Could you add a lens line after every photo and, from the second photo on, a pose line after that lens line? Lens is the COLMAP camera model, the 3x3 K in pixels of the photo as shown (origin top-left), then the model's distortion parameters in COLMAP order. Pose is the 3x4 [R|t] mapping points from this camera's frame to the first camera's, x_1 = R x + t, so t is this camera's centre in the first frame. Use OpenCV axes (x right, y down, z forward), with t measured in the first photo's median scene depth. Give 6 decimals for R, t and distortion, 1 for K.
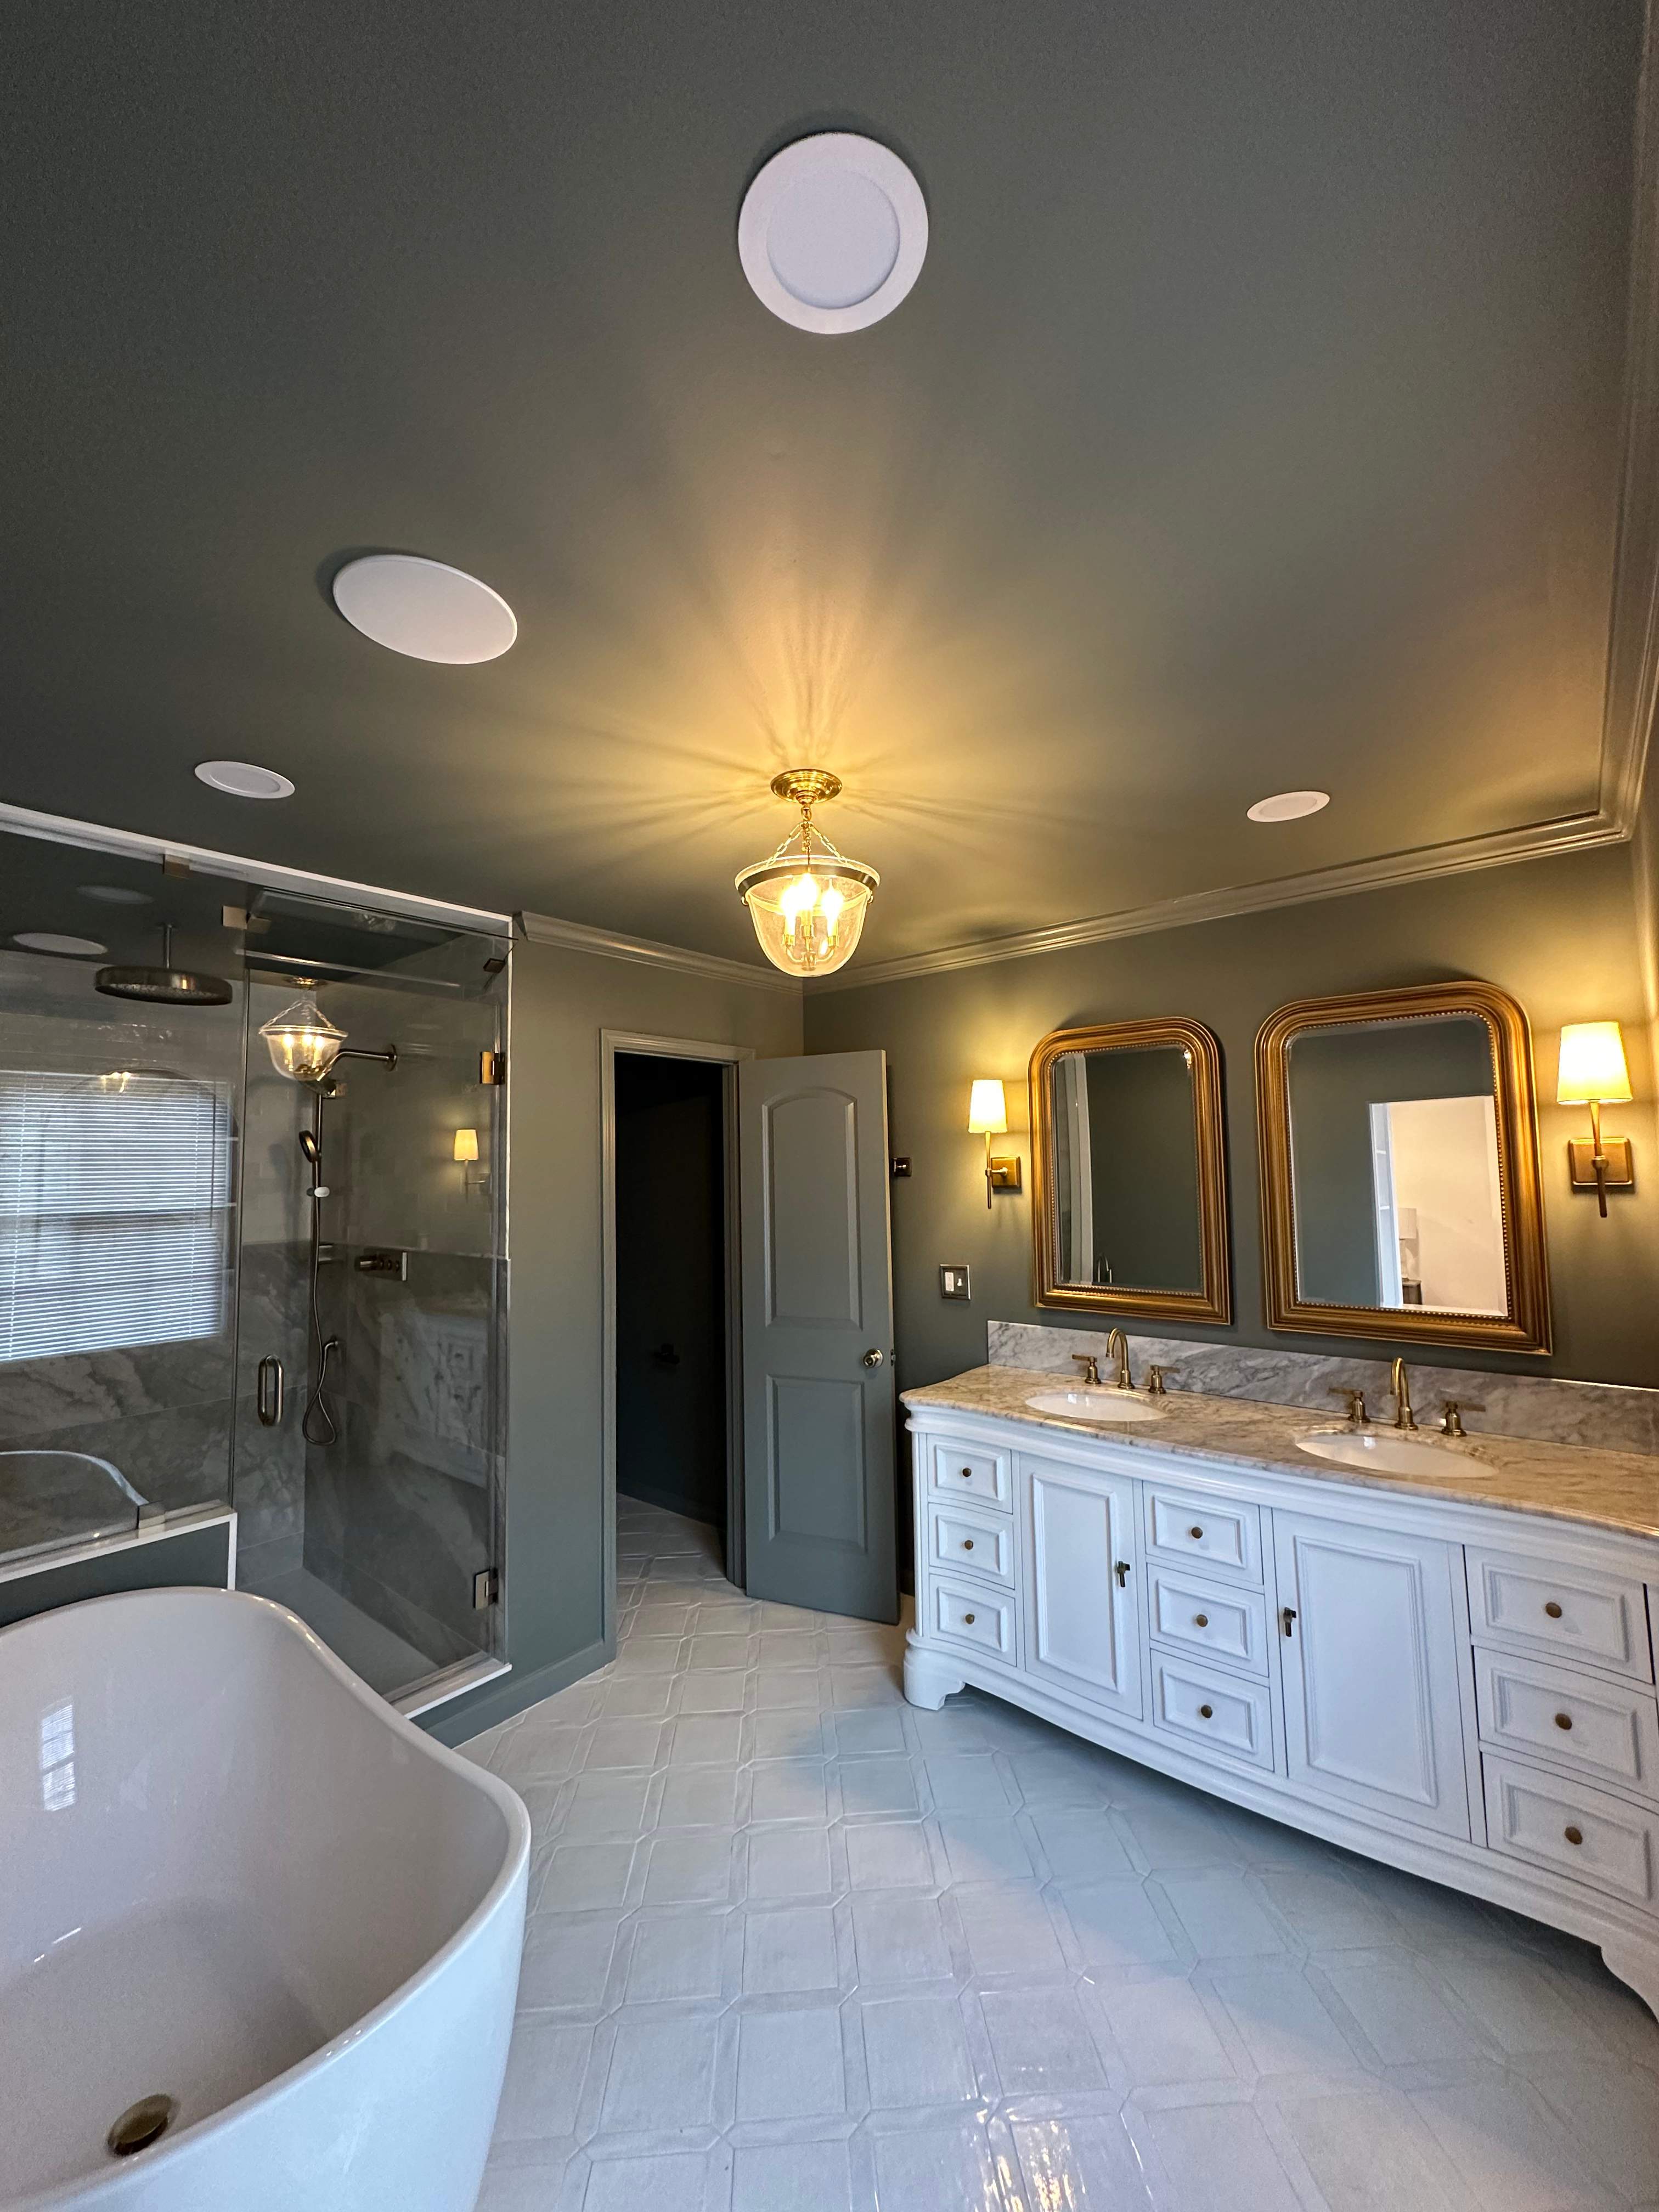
lens RADIAL K [[879.5, 0, 834.5], [0, 879.5, 1103.6], [0, 0, 1]] dist [-0.004056, 0.001226]
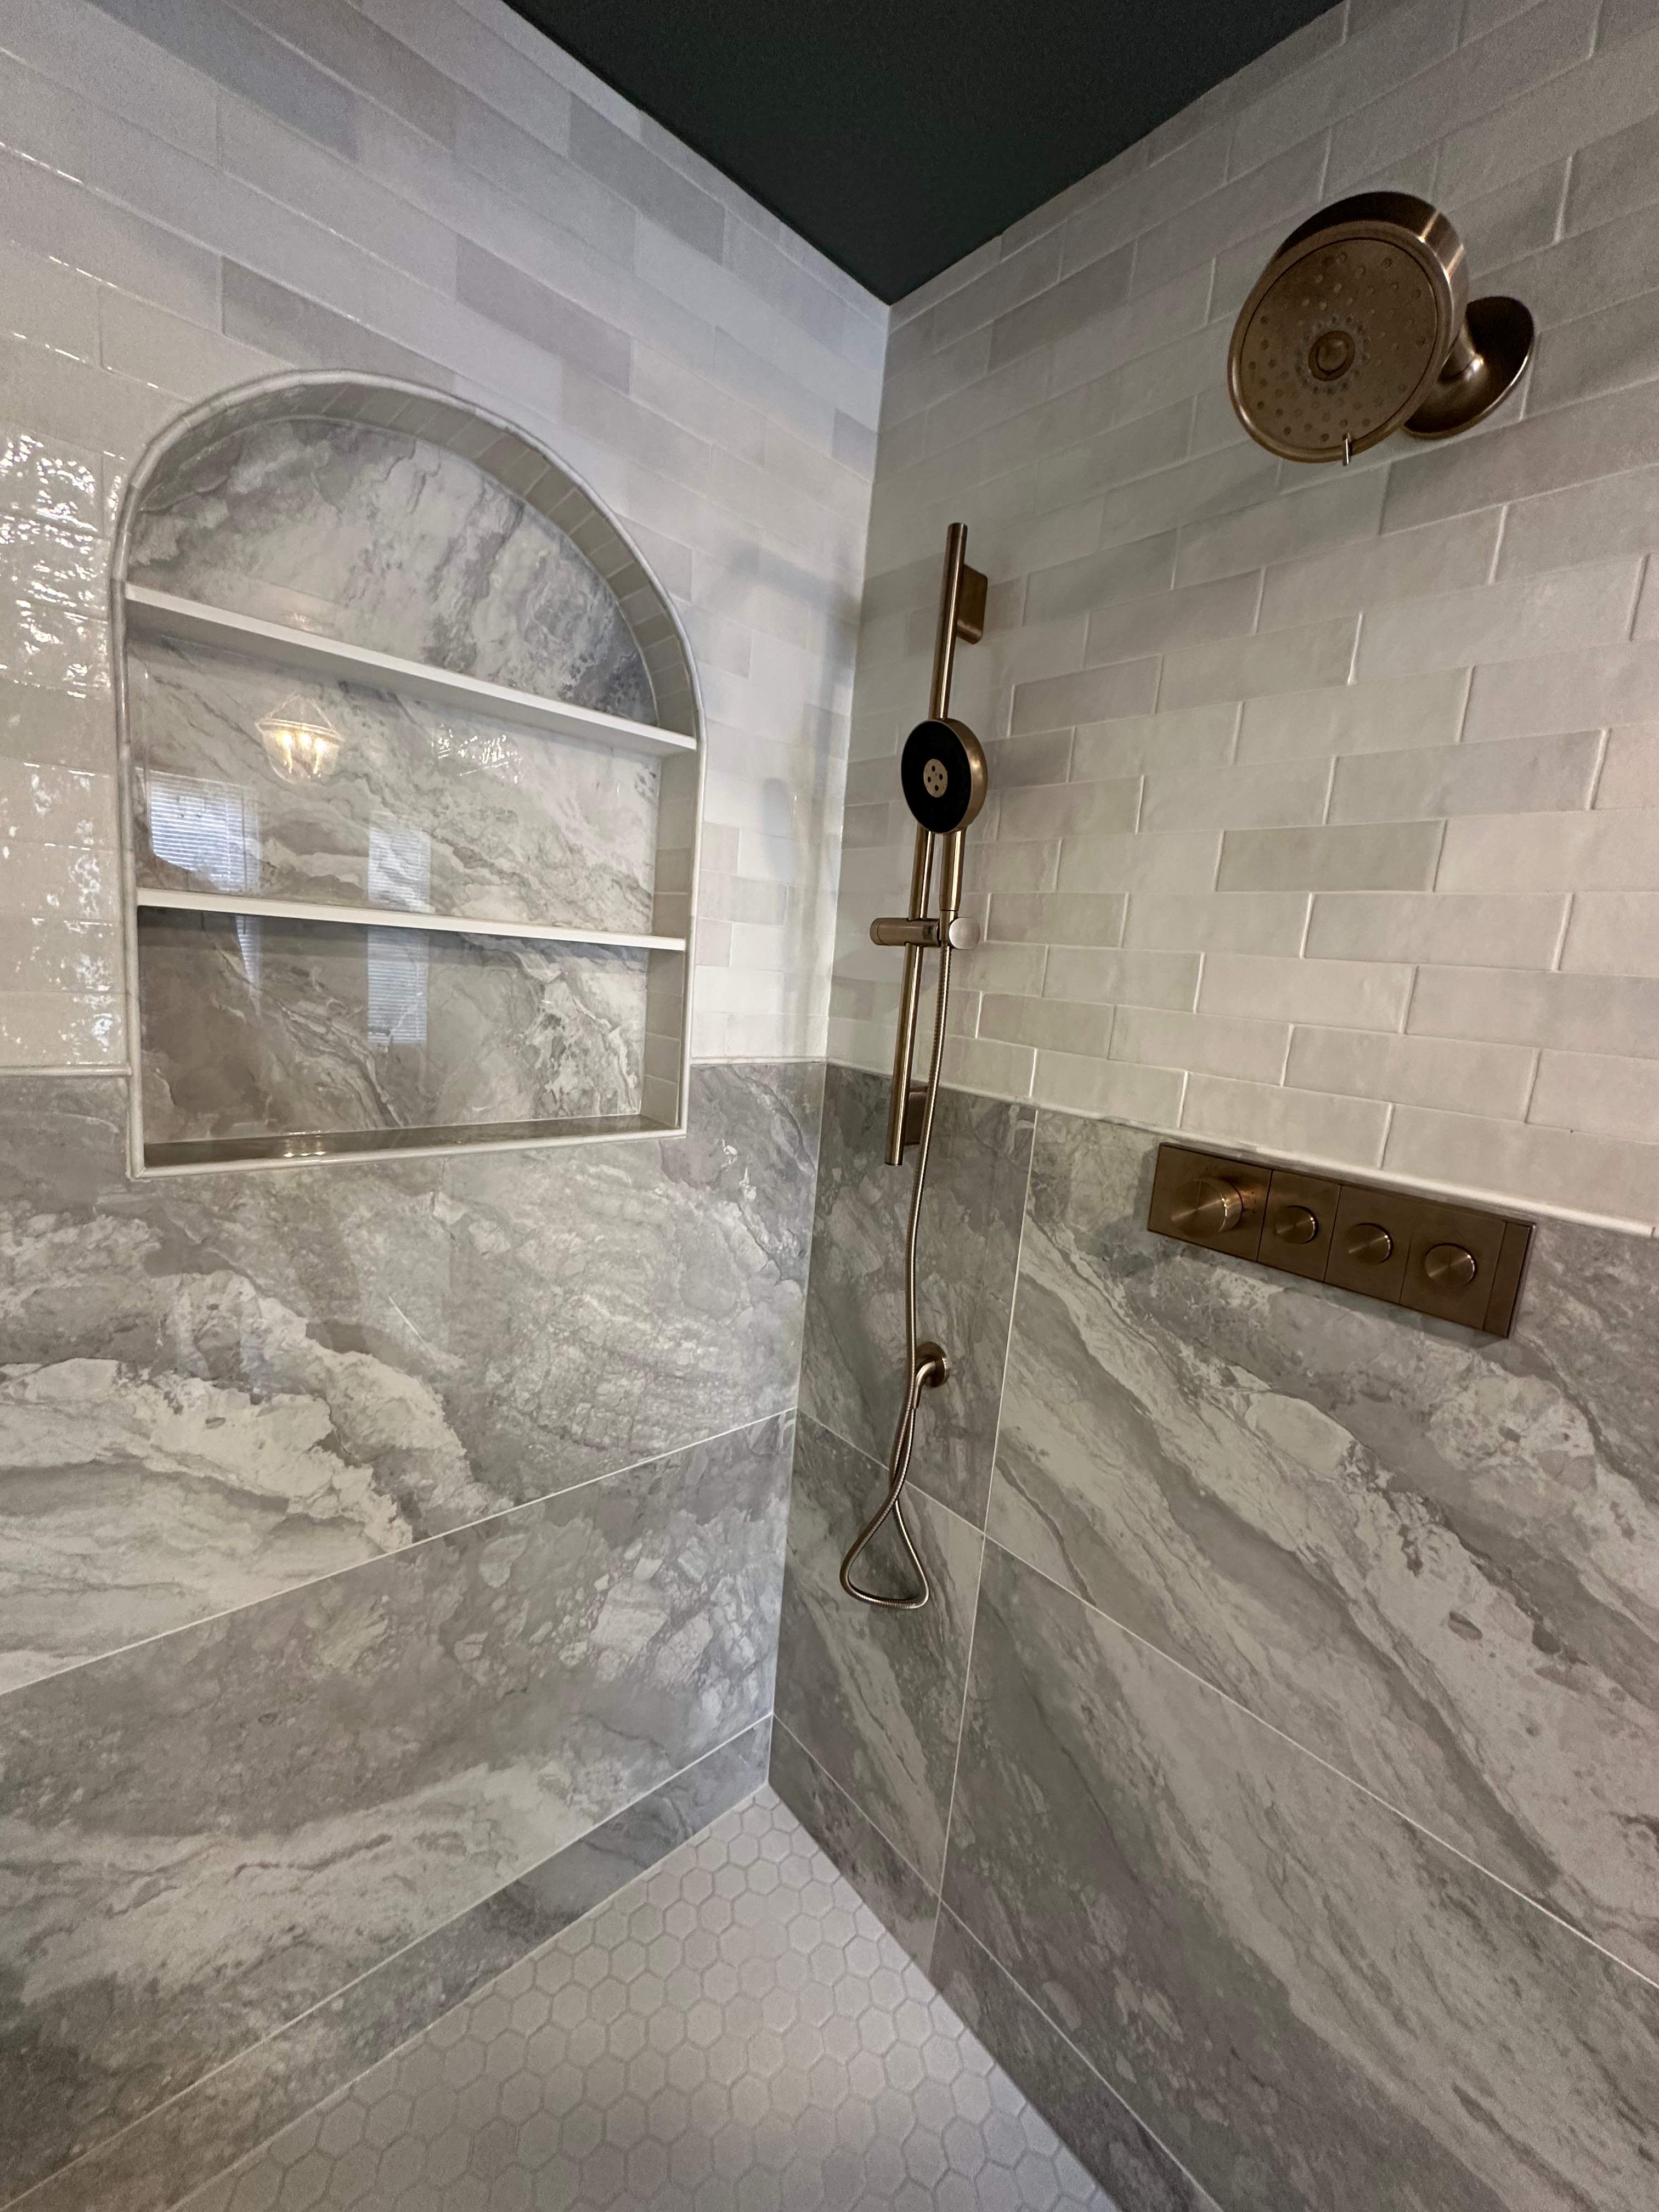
lens RADIAL K [[879.5, 0, 836.4], [0, 879.5, 1105.2], [0, 0, 1]] dist [-0.004056, 0.001226]
pose [[0.984845, 0.126281, -0.118883, -0.628175], [-0.095514, 0.967053, 0.235977, 0.096188], [0.144766, -0.221045, 0.964459, 0.727741]]
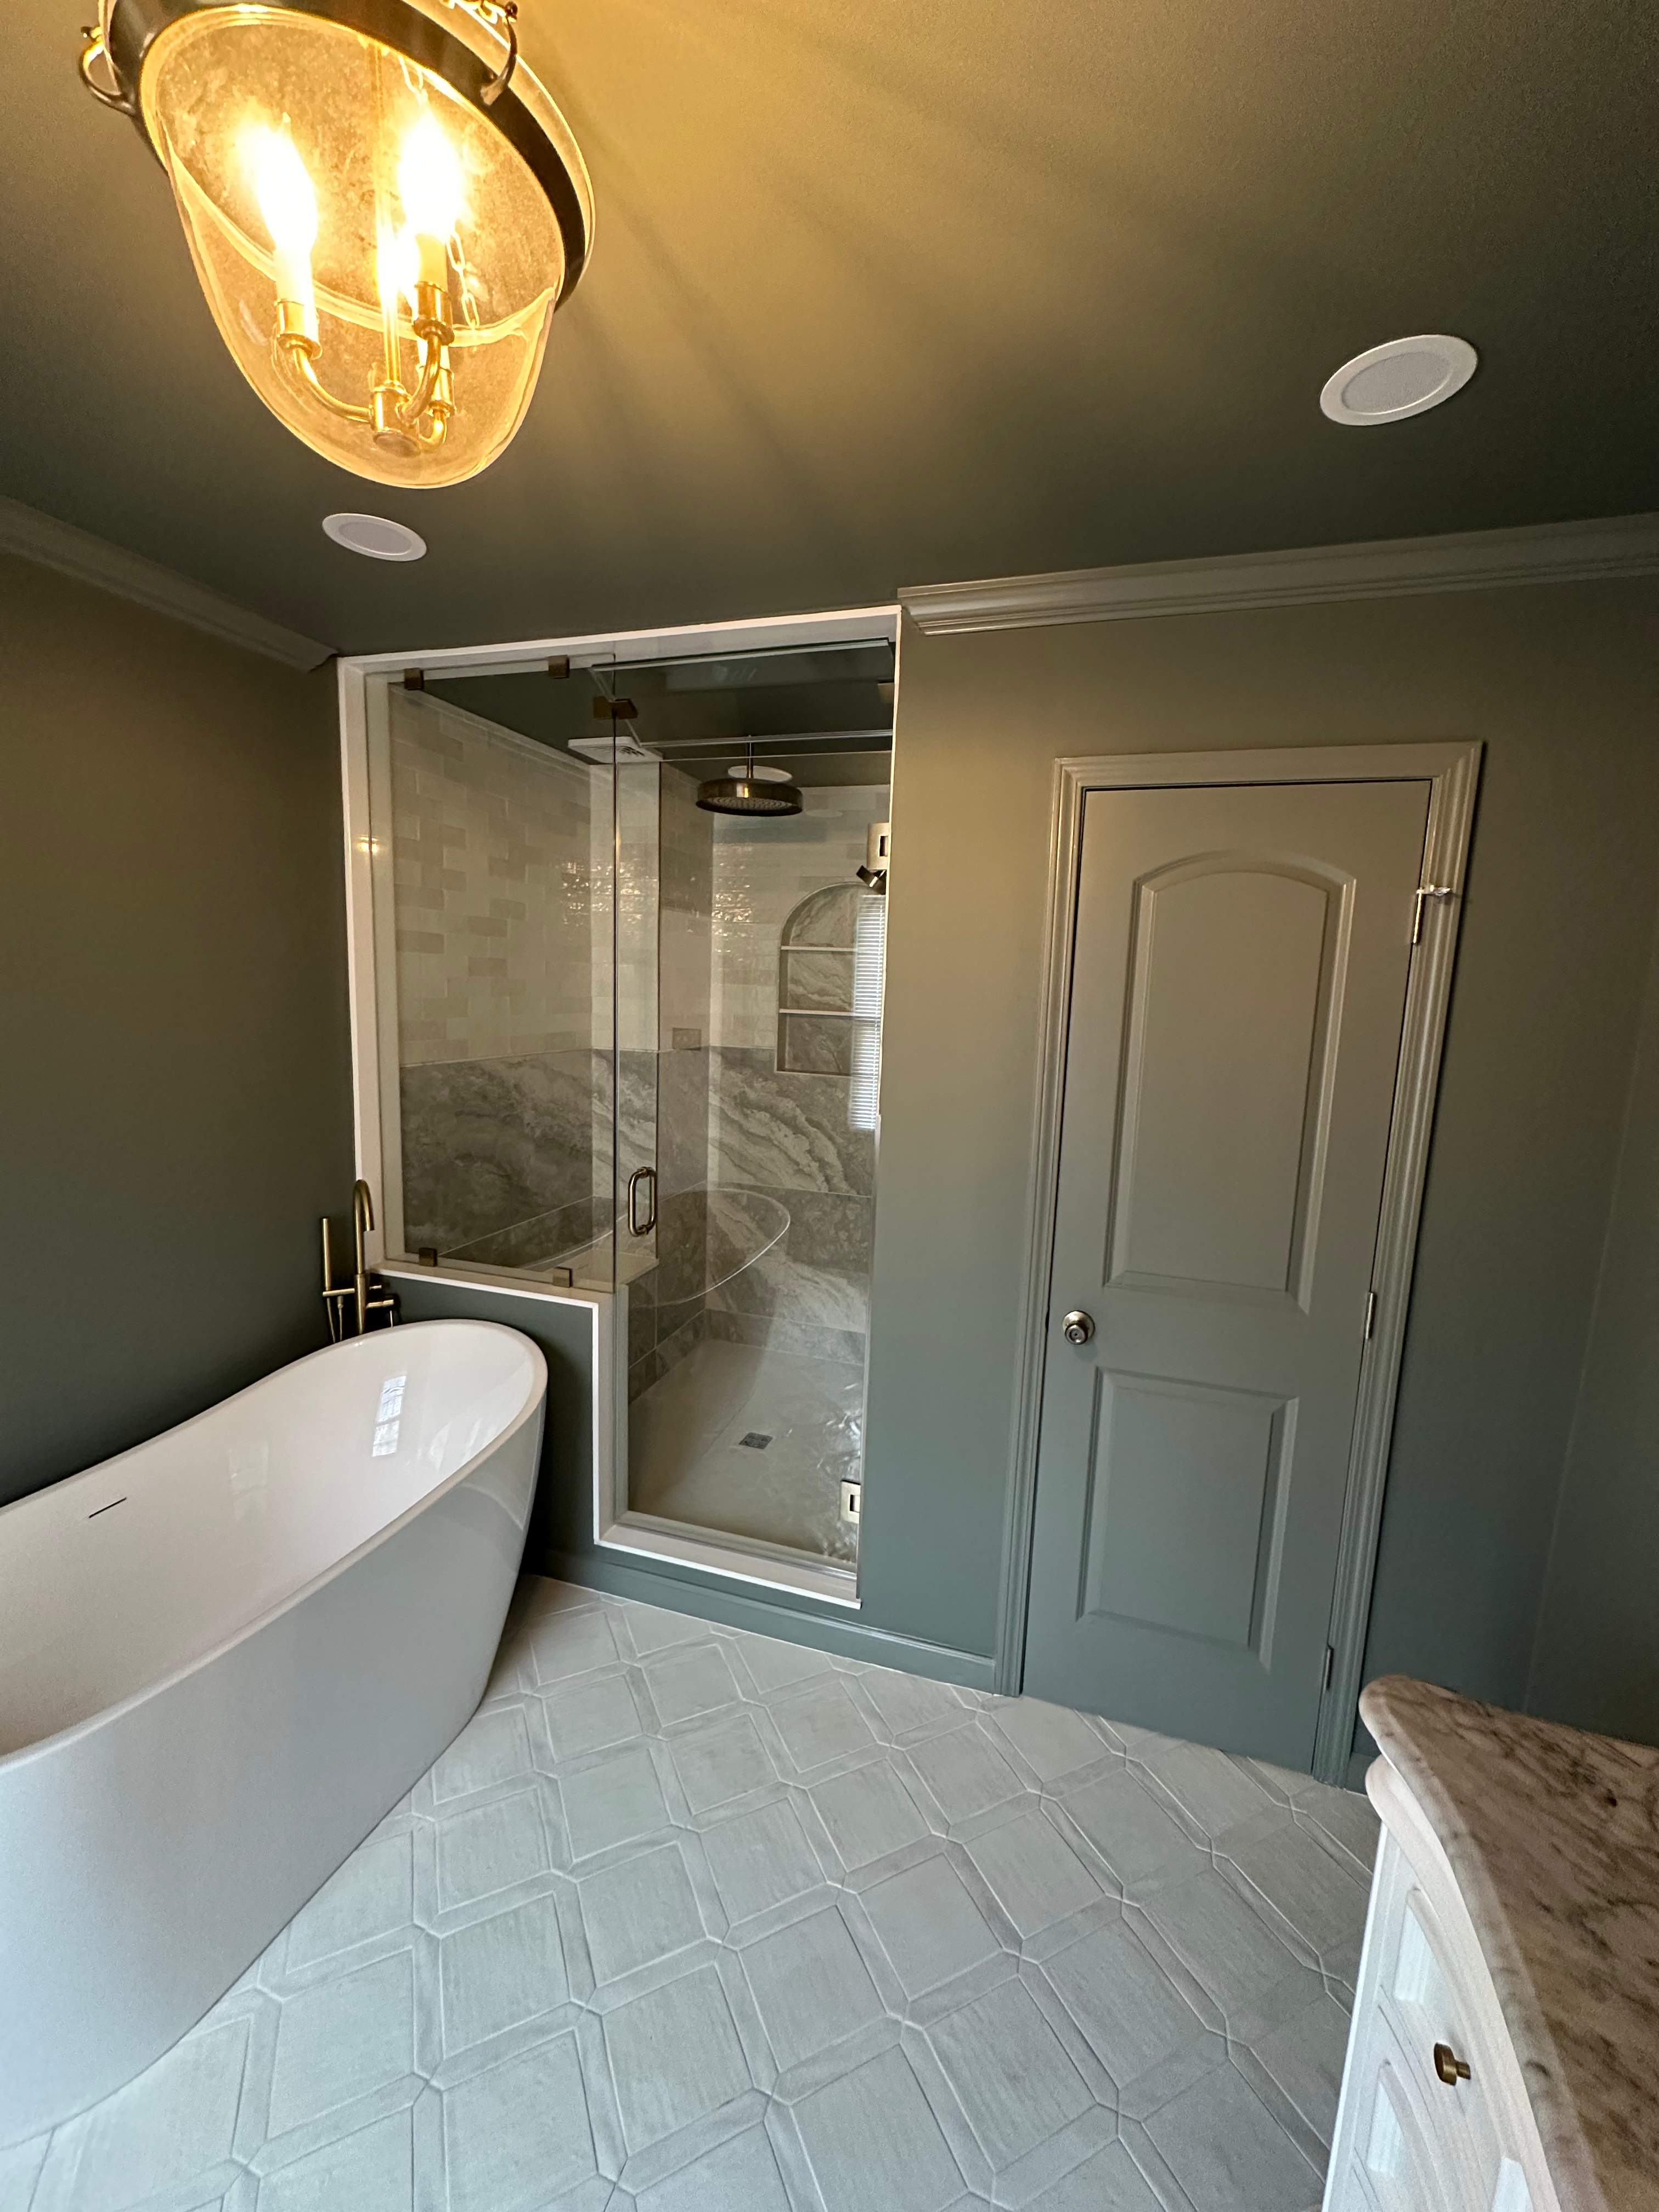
lens RADIAL K [[879.5, 0, 834.0], [0, 879.5, 1106.0], [0, 0, 1]] dist [-0.004056, 0.001226]
pose [[0.381253, 0.160453, -0.910440, 0.232355], [0.027267, 0.982443, 0.184561, 0.028706], [0.924069, -0.095189, 0.370184, 0.580815]]
